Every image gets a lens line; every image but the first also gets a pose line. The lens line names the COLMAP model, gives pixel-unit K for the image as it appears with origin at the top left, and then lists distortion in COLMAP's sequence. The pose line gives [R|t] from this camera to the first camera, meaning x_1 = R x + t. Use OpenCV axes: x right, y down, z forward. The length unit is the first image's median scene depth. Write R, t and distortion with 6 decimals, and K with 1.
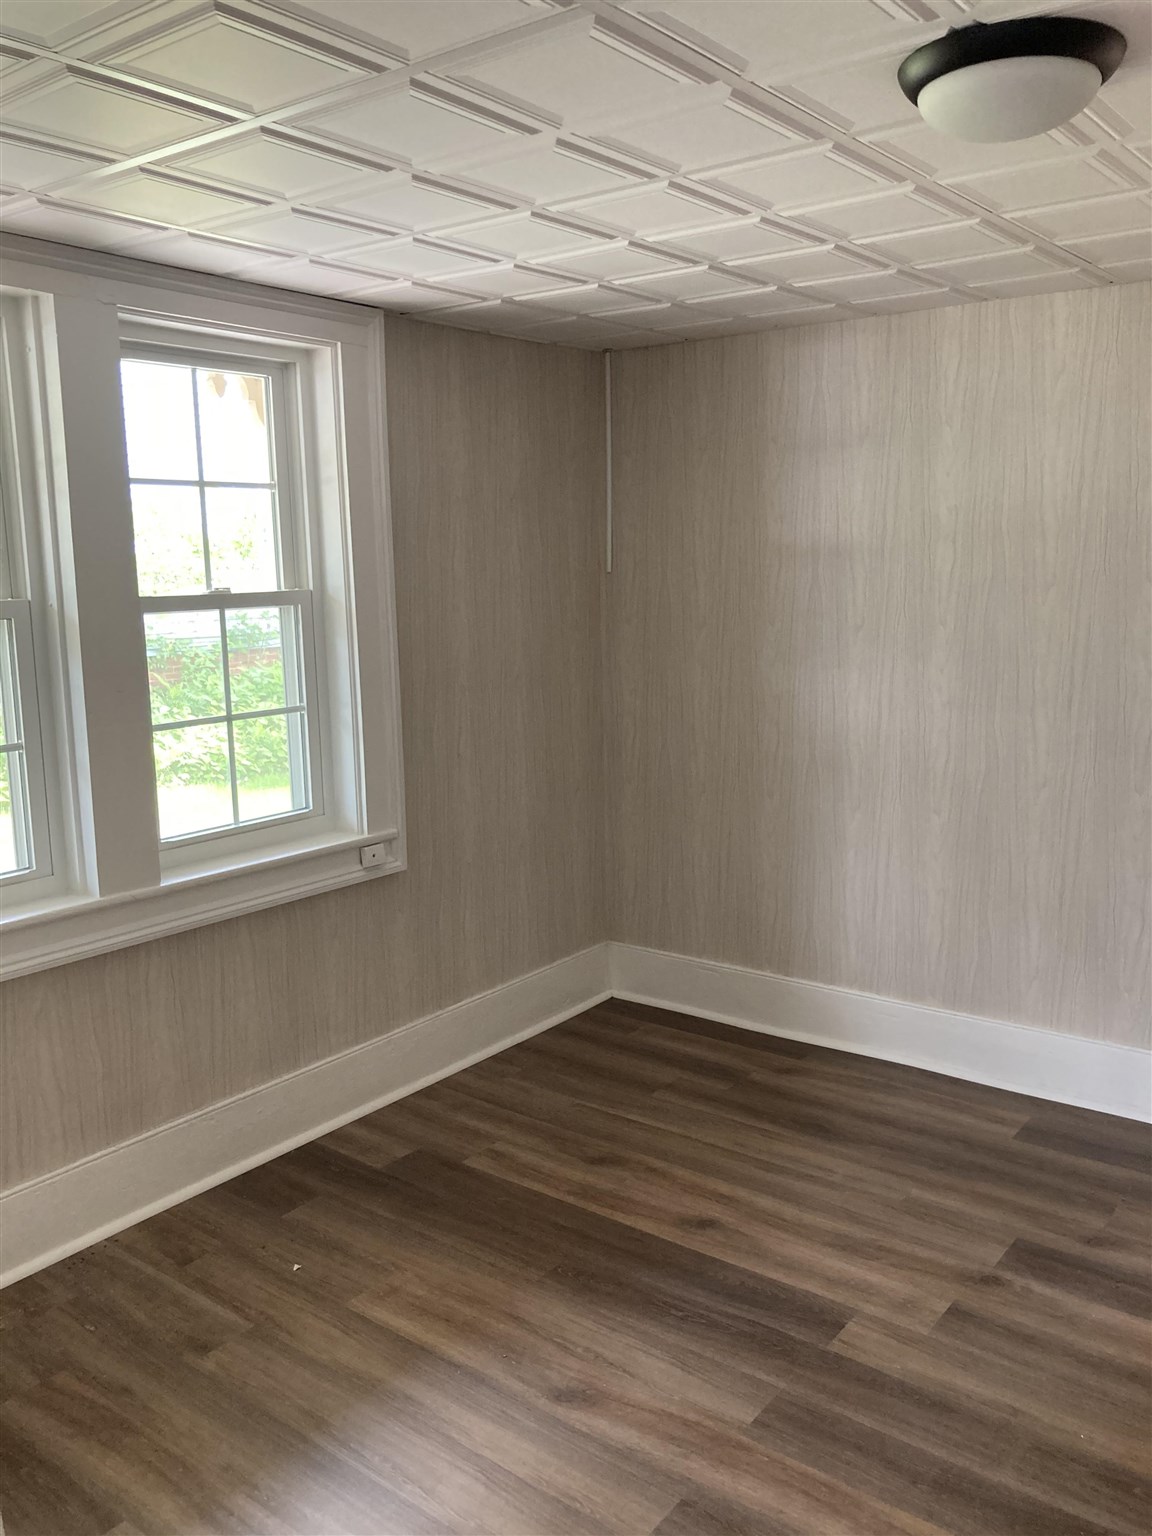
lens RADIAL K [[1268.6, 0, 576.0], [0, 1268.6, 768.0], [0, 0, 1]] dist [0.017401, -0.008850]
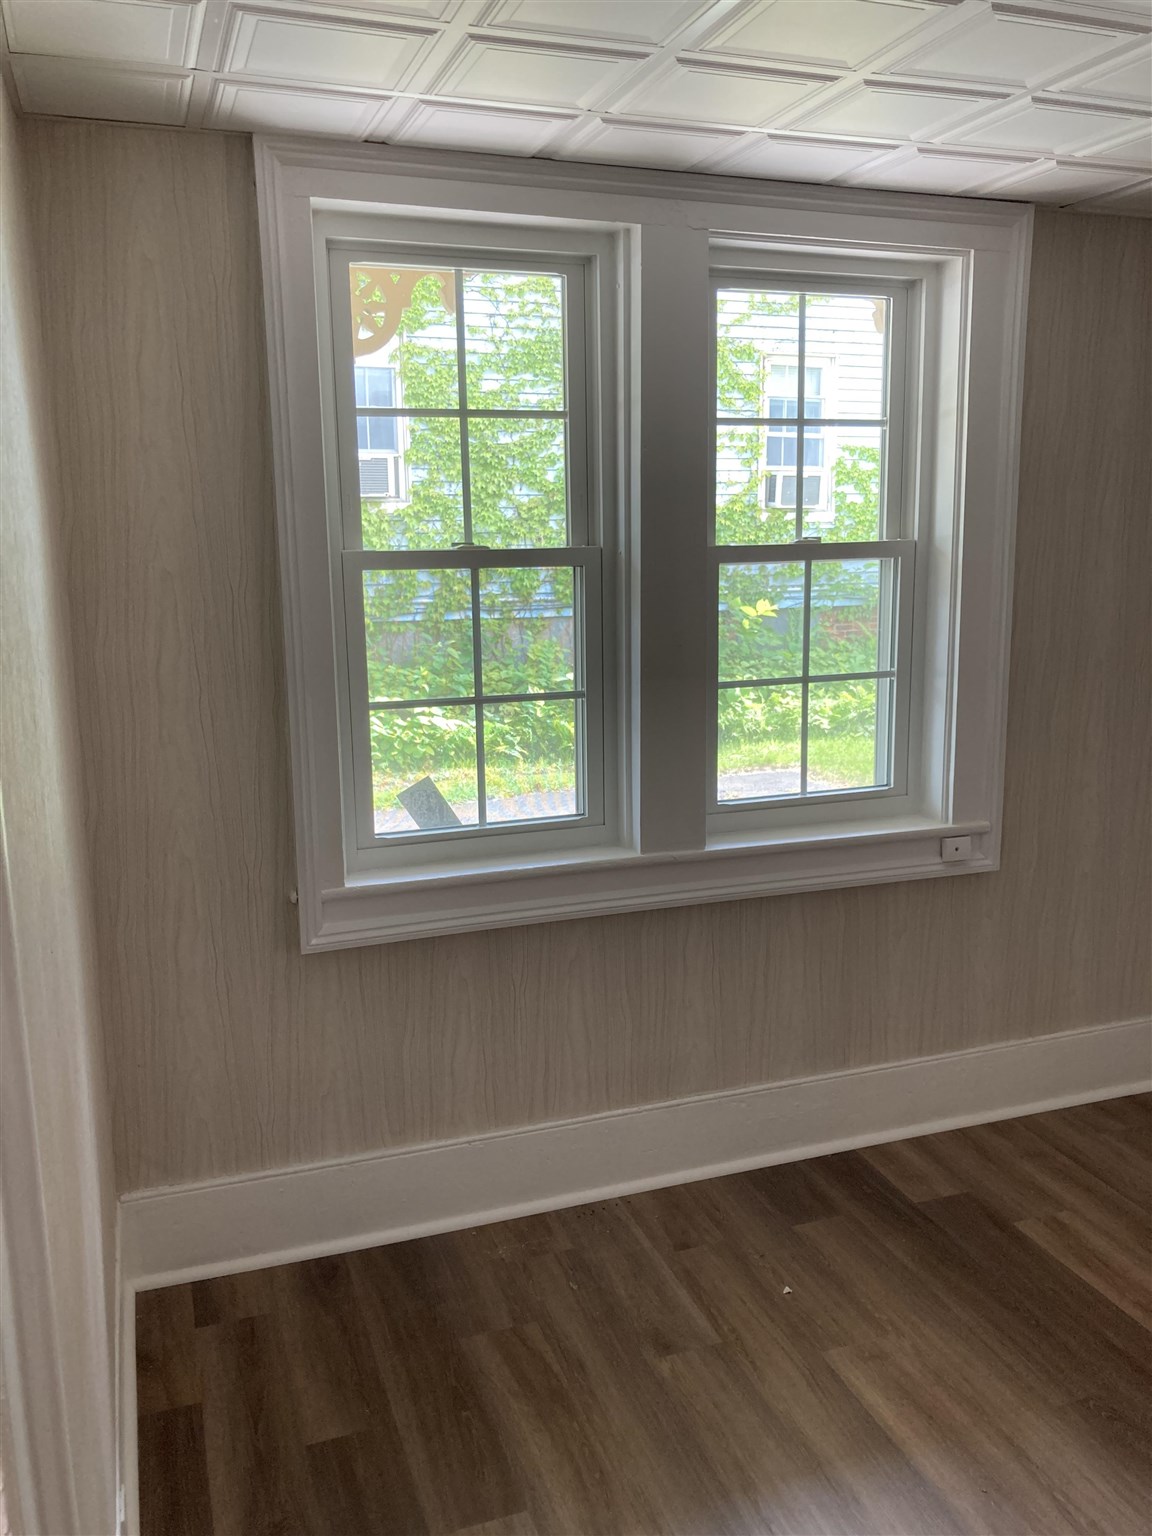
lens RADIAL K [[1268.6, 0, 576.0], [0, 1268.6, 768.0], [0, 0, 1]] dist [0.017401, -0.008850]
pose [[0.845935, 0.109134, -0.522000, 0.074033], [-0.090451, 0.994016, 0.061236, -0.016925], [0.525560, -0.004586, 0.850744, 0.130819]]
